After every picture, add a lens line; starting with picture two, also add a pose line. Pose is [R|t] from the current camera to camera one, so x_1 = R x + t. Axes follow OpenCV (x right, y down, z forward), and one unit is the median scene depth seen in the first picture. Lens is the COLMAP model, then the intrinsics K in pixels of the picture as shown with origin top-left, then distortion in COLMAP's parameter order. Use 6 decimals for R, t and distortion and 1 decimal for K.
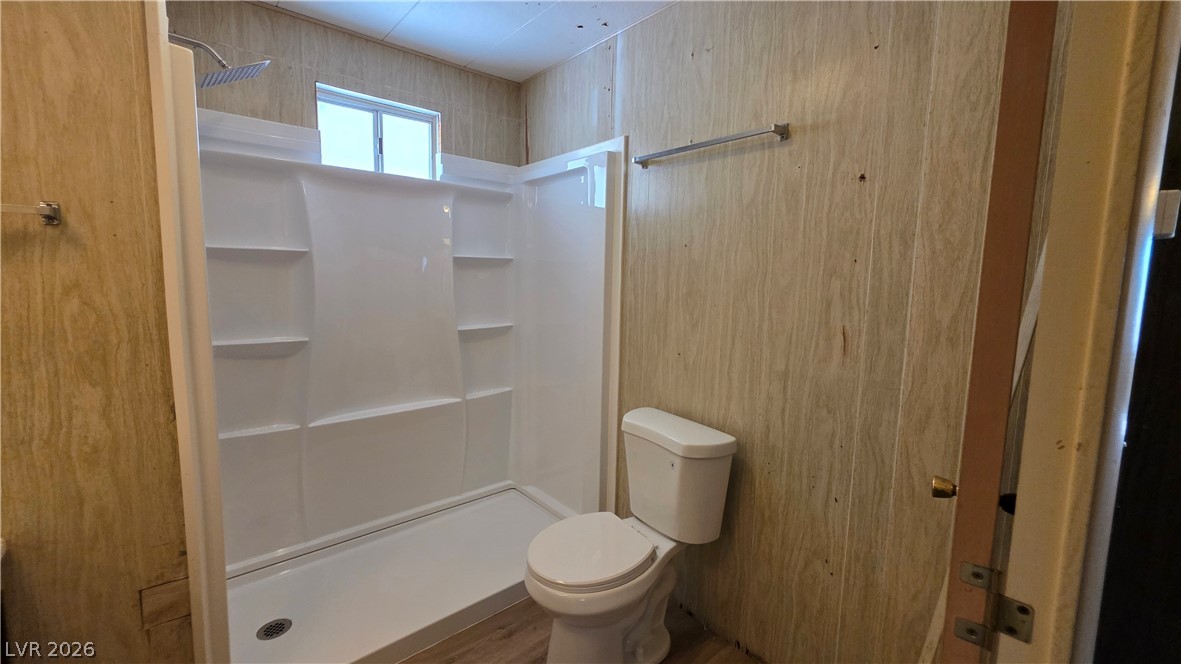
lens RADIAL K [[473.1, 0, 591.0], [0, 473.1, 328.4], [0, 0, 1]] dist [0.000036, 0.000202]
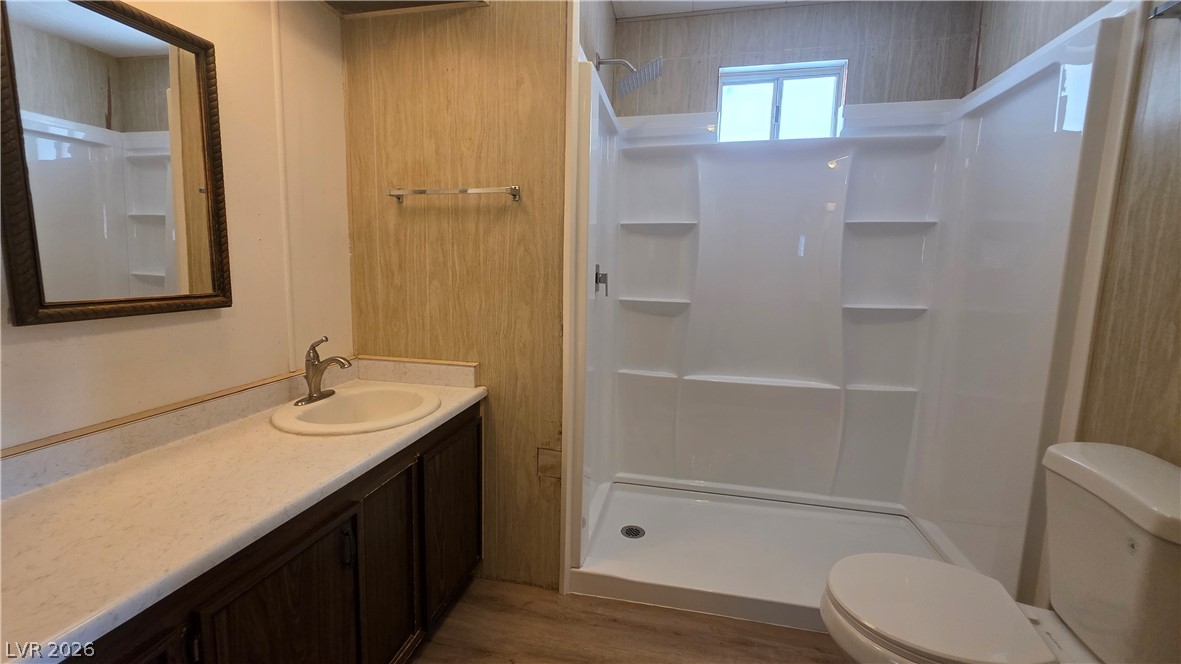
lens RADIAL K [[473.1, 0, 591.0], [0, 473.1, 328.4], [0, 0, 1]] dist [0.000036, 0.000202]
pose [[0.600857, 0.094040, -0.793805, 0.166606], [-0.096163, 0.994347, 0.045009, 0.059400], [0.793551, 0.049291, 0.606504, 0.128270]]
